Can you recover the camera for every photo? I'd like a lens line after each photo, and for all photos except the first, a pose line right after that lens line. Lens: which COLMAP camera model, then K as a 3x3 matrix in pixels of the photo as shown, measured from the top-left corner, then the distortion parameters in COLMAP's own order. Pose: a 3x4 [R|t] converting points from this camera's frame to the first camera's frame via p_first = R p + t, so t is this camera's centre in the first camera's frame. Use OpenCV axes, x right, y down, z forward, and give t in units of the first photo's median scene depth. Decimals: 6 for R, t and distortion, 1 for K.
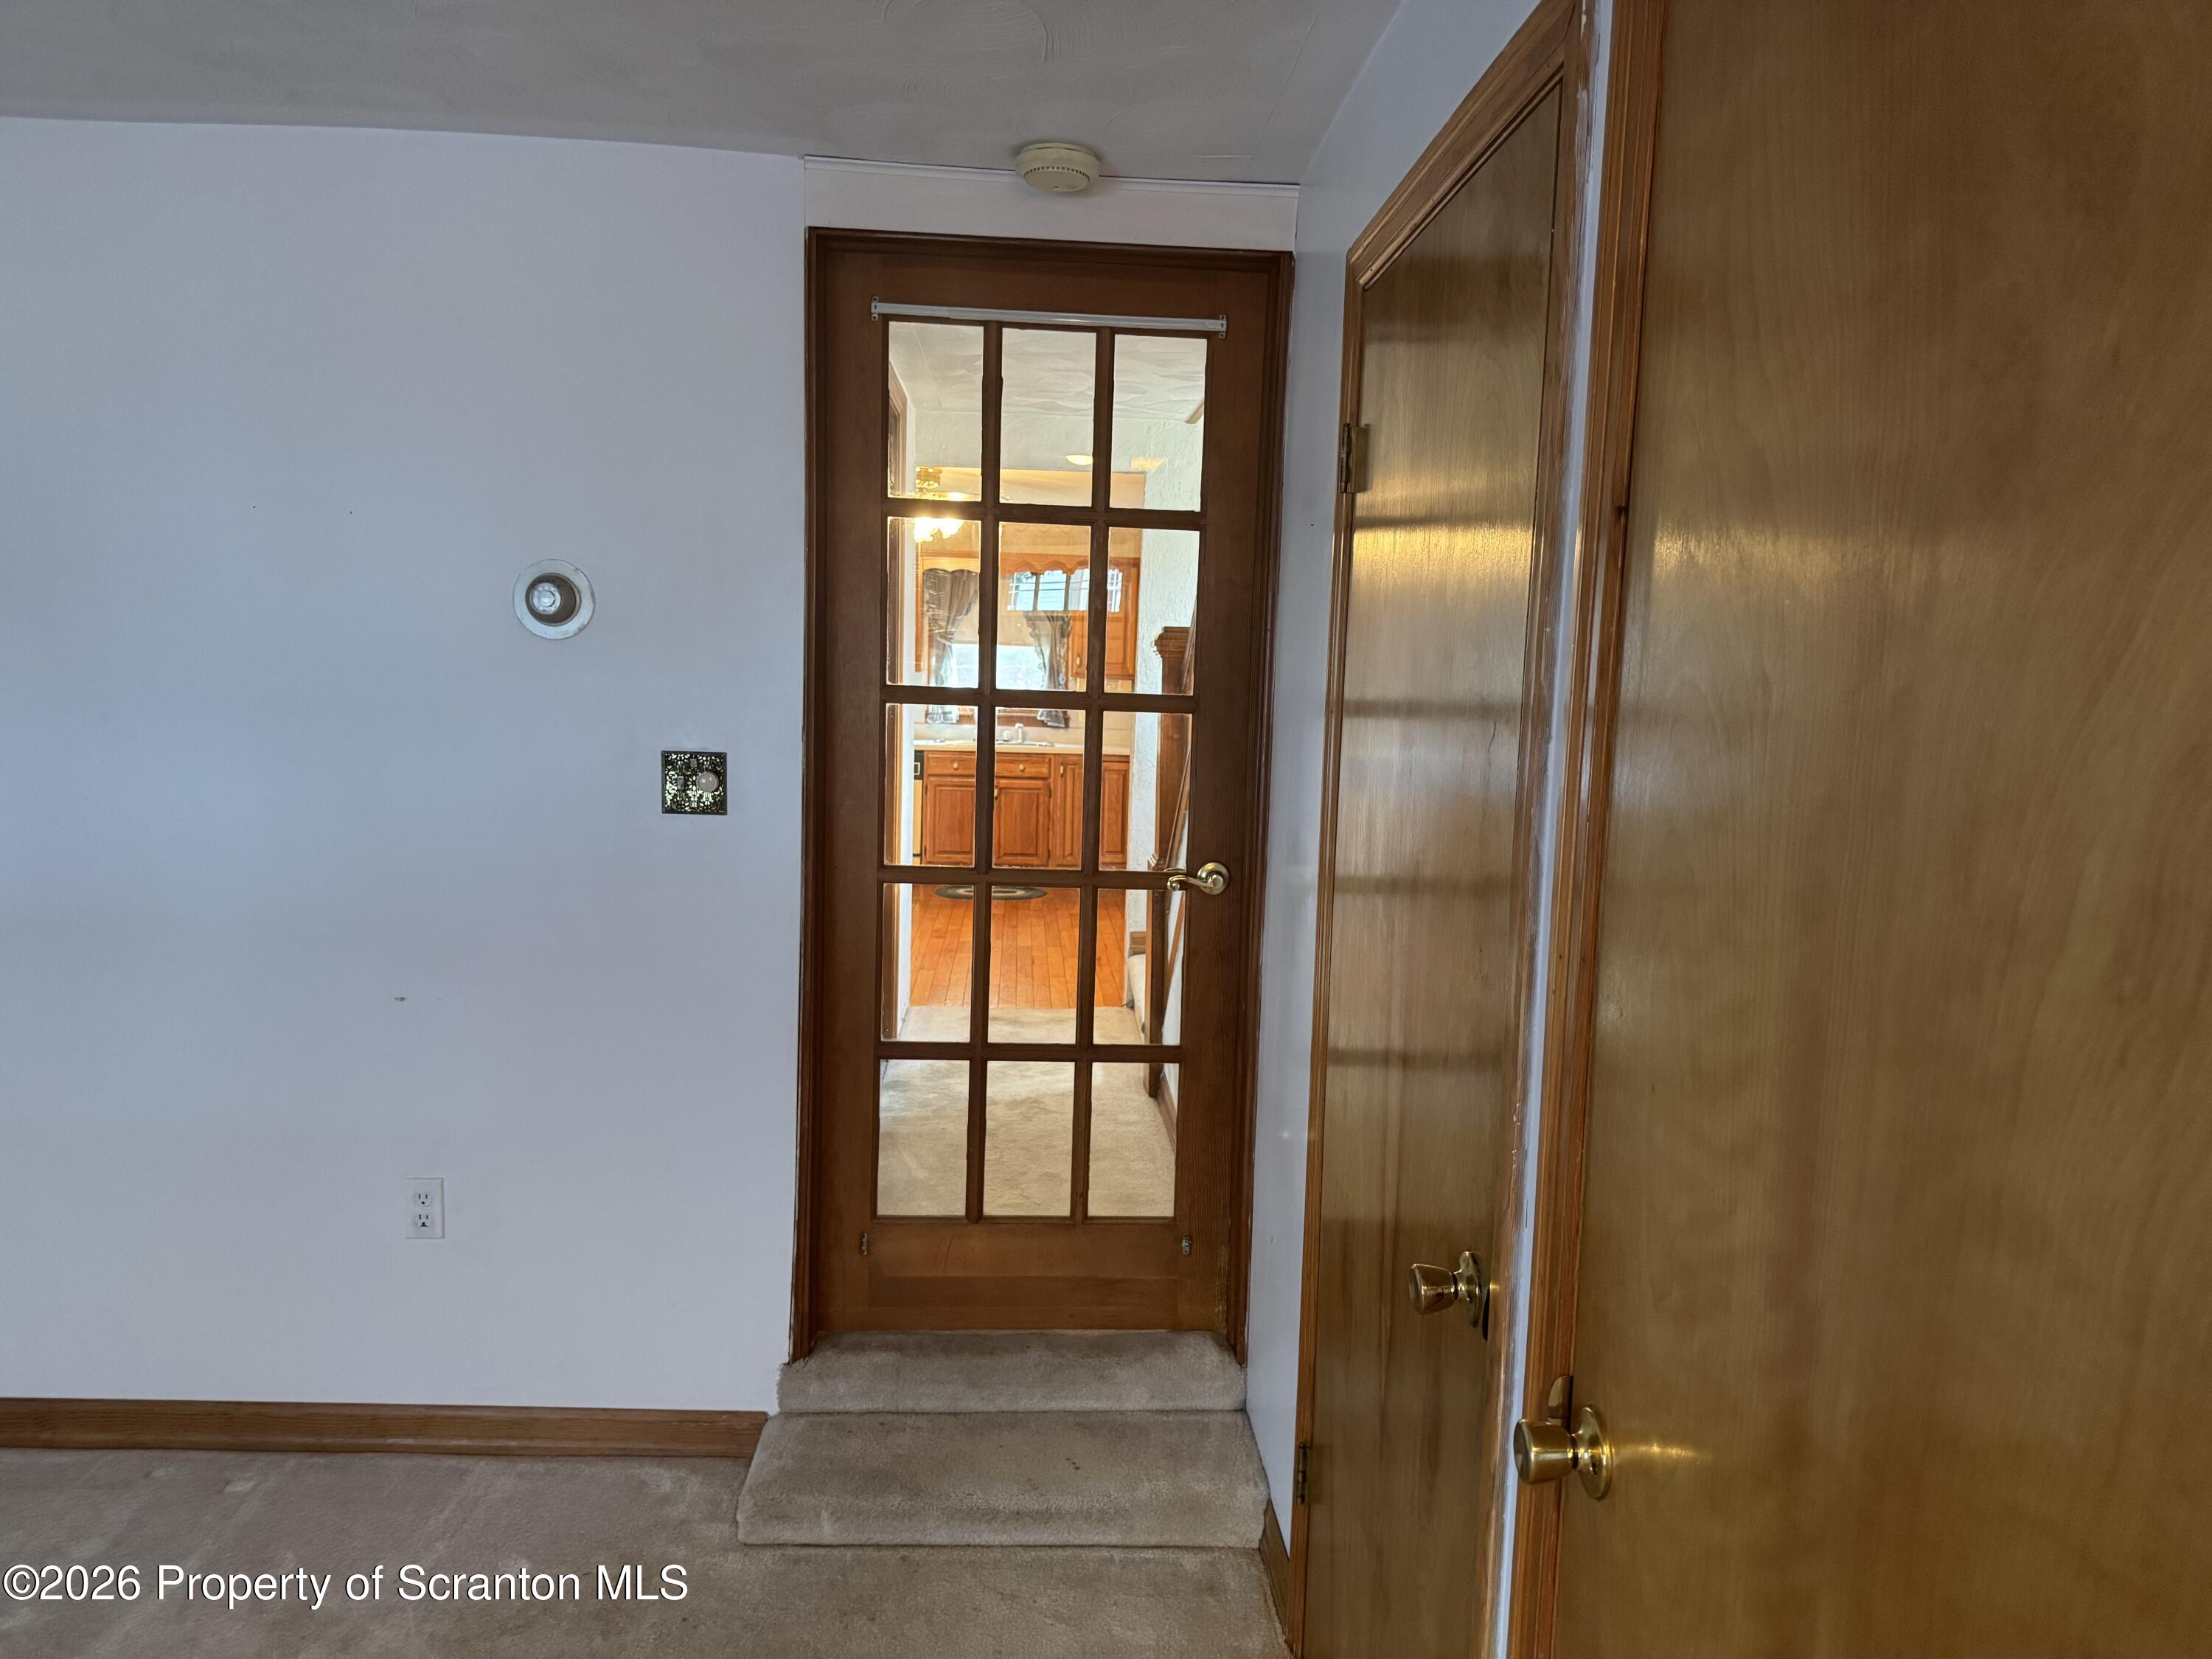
lens RADIAL K [[1556.9, 0, 1096.2], [0, 1556.9, 811.7], [0, 0, 1]] dist [0.042795, -0.050587]
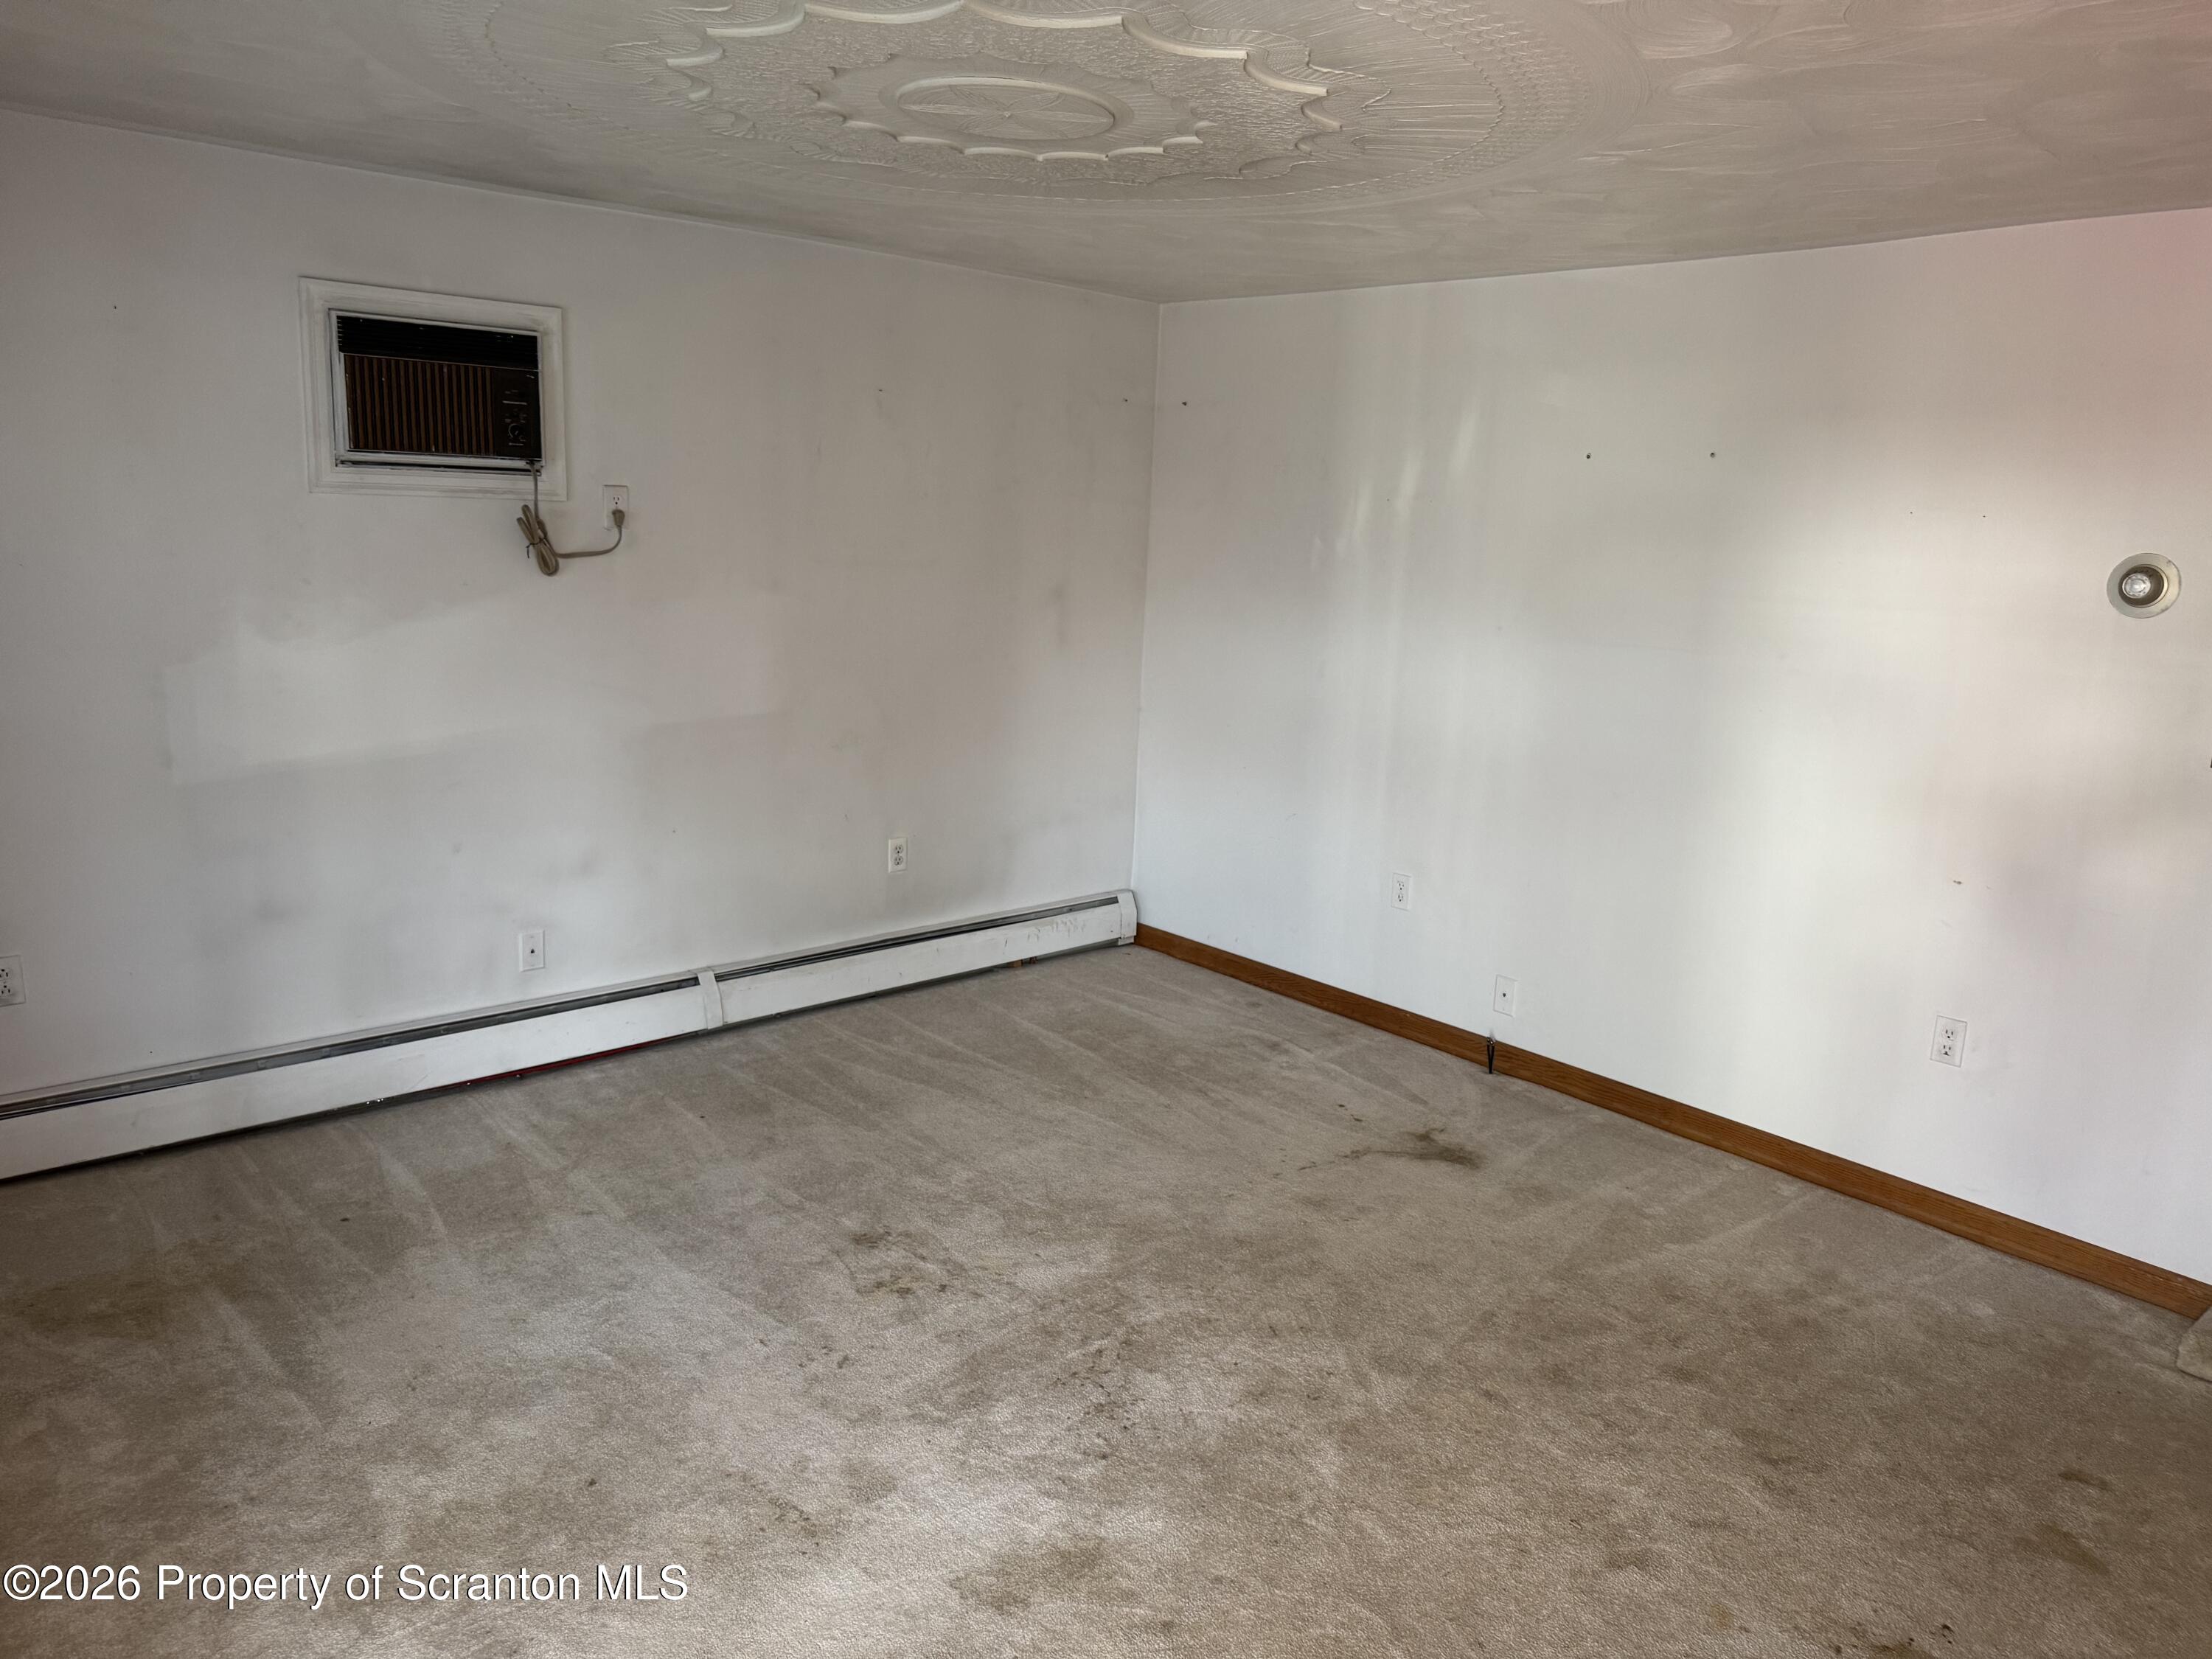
lens RADIAL K [[1556.9, 0, 1100.3], [0, 1556.9, 836.2], [0, 0, 1]] dist [0.042795, -0.050587]
pose [[0.632937, 0.155459, -0.758435, 0.096514], [-0.102339, 0.987836, 0.117076, -0.000381], [0.767410, 0.003516, 0.641148, -0.397438]]
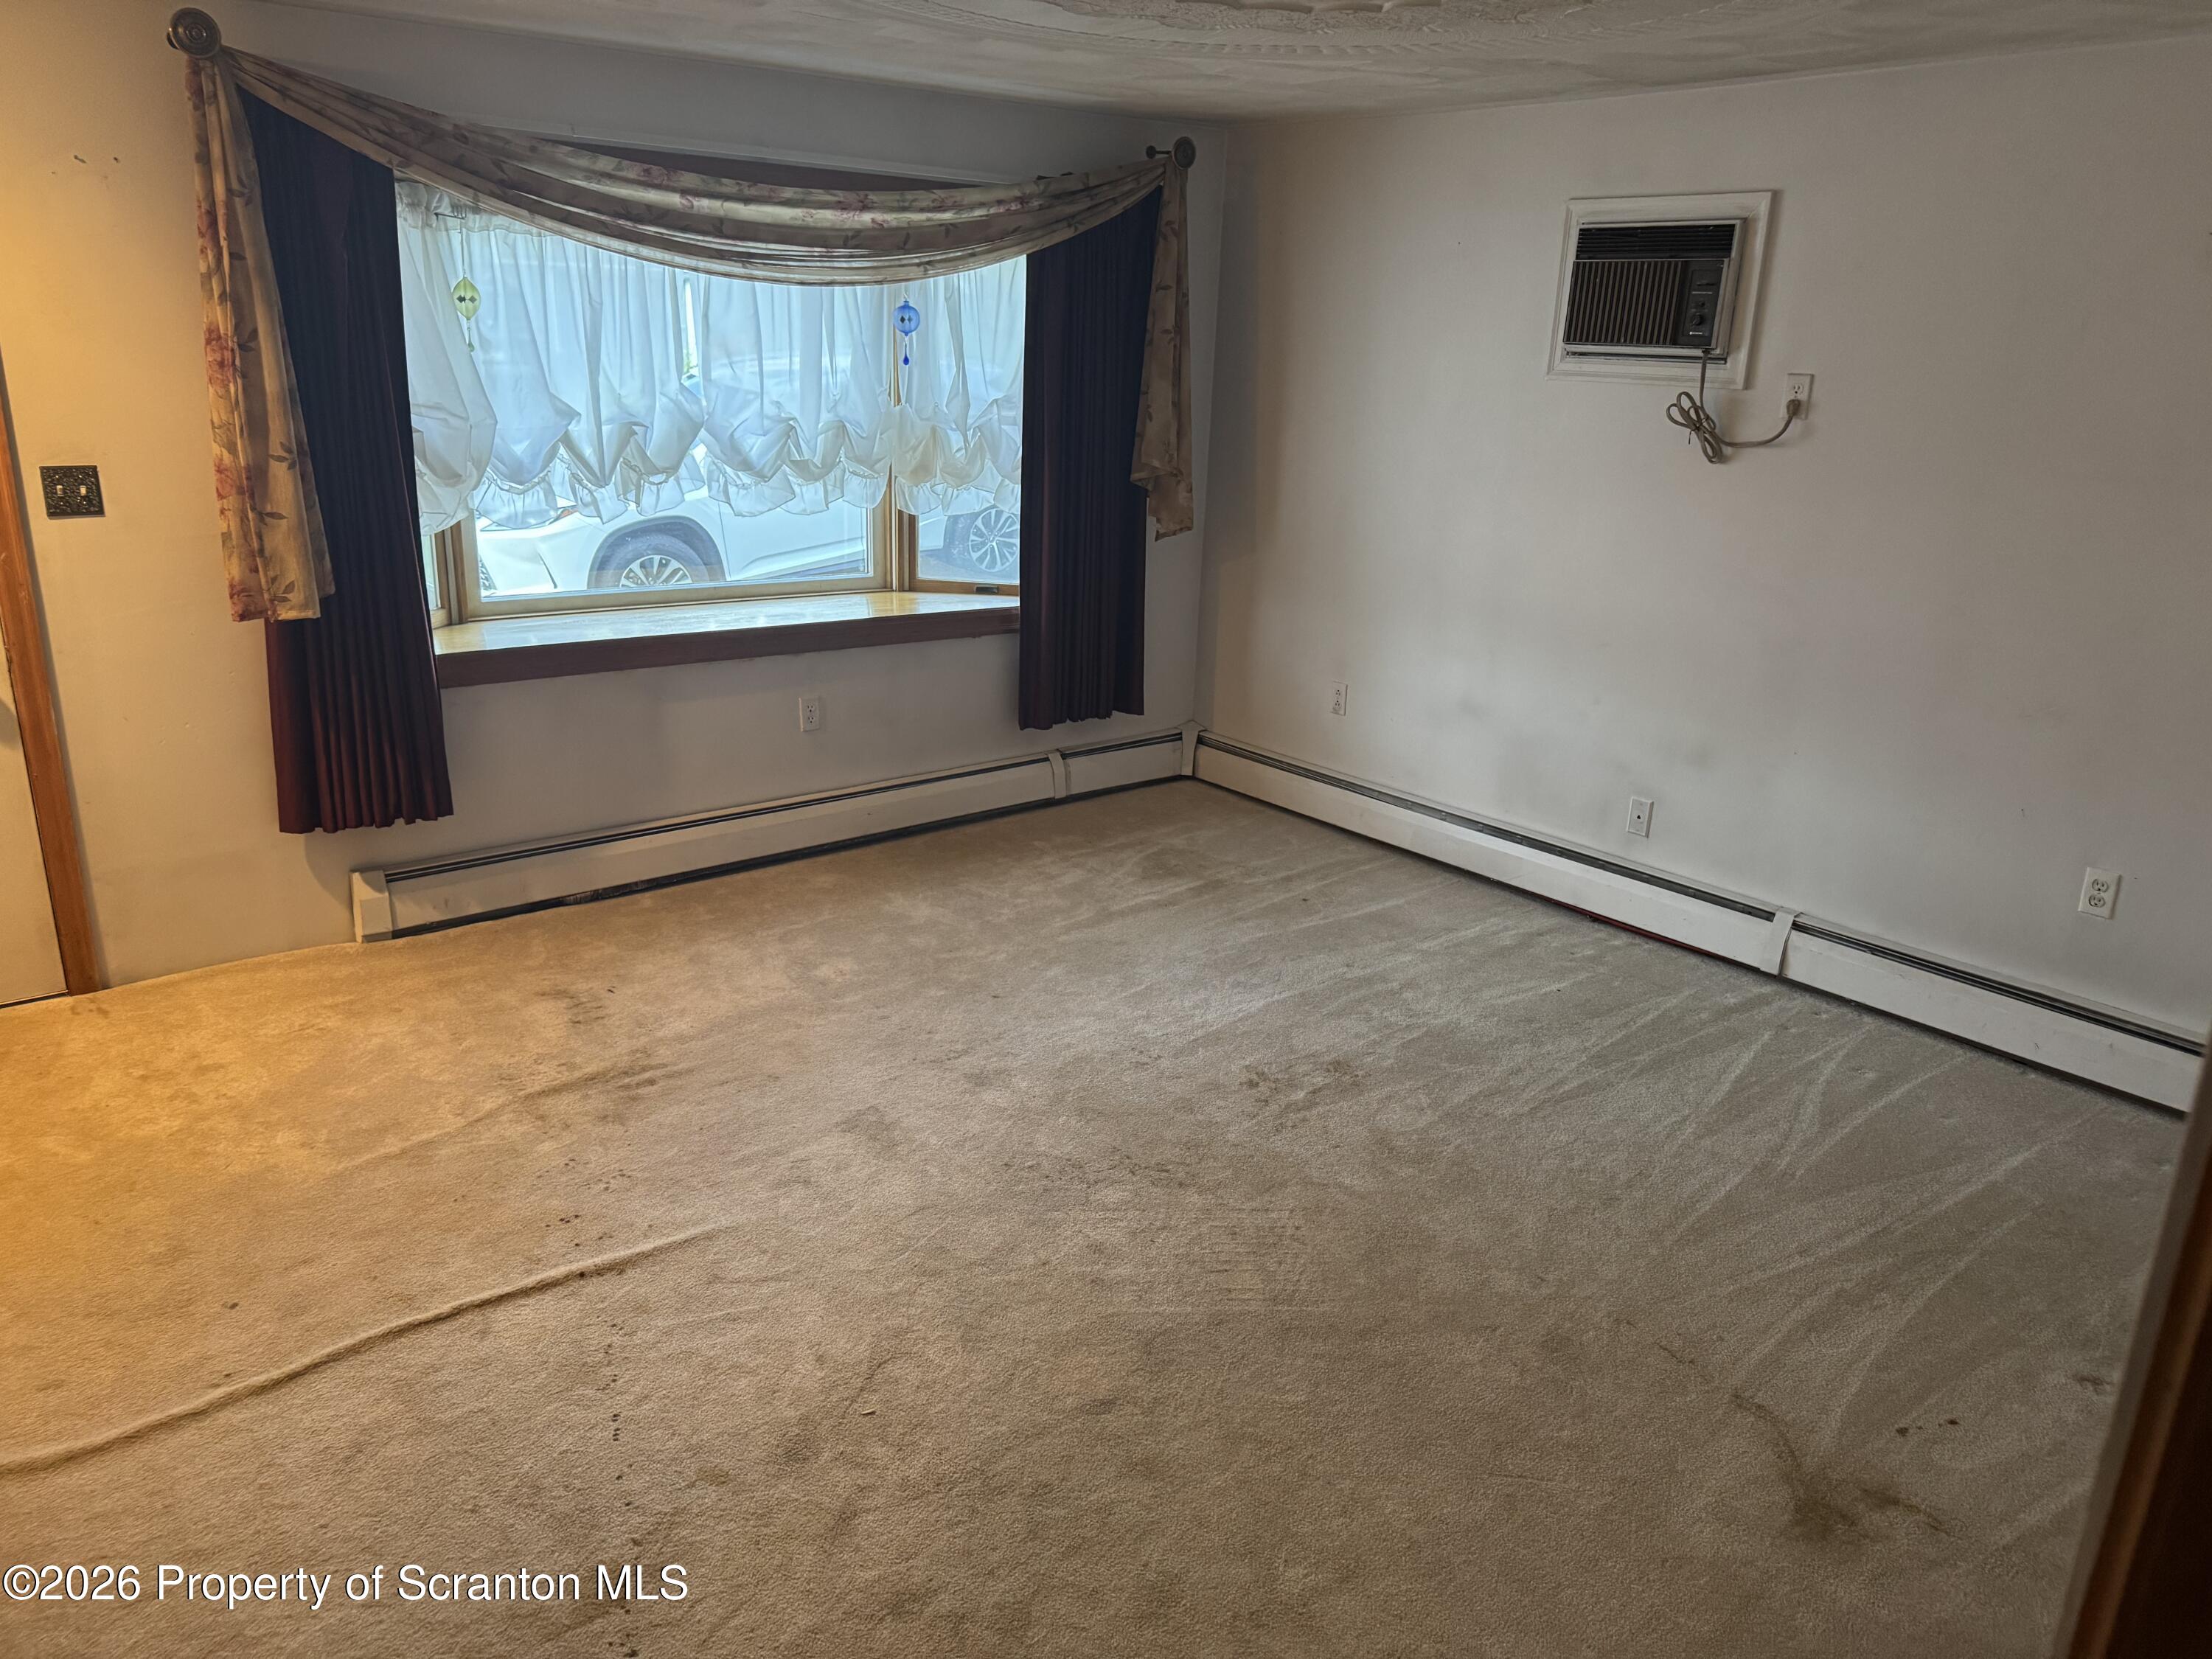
lens RADIAL K [[1556.9, 0, 1088.4], [0, 1556.9, 822.3], [0, 0, 1]] dist [0.042795, -0.050587]
pose [[-0.806151, 0.121424, -0.579117, 0.014526], [-0.121173, 0.924099, 0.362434, -0.168165], [0.579169, 0.362350, -0.730250, 0.998498]]
